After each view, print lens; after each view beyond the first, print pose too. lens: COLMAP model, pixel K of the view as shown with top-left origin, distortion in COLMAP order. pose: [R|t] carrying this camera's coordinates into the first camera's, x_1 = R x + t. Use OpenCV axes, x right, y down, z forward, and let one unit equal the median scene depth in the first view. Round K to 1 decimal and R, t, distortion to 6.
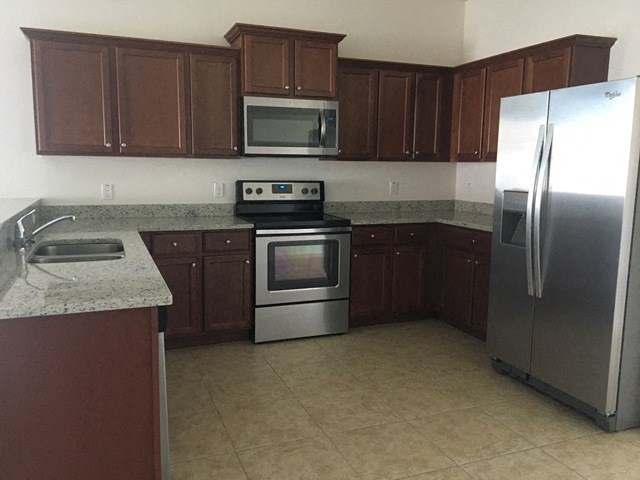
lens RADIAL K [[541.0, 0, 321.9], [0, 541.0, 242.6], [0, 0, 1]] dist [0.033651, -0.011513]
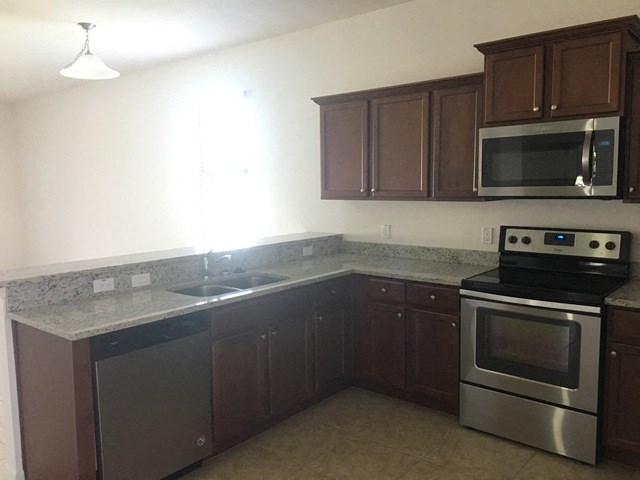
lens RADIAL K [[541.0, 0, 321.2], [0, 541.0, 237.2], [0, 0, 1]] dist [0.033651, -0.011513]
pose [[0.464970, 0.071374, -0.882445, 0.465251], [-0.107541, 0.993918, 0.023726, -0.090234], [0.878771, 0.083867, 0.469817, 0.380019]]
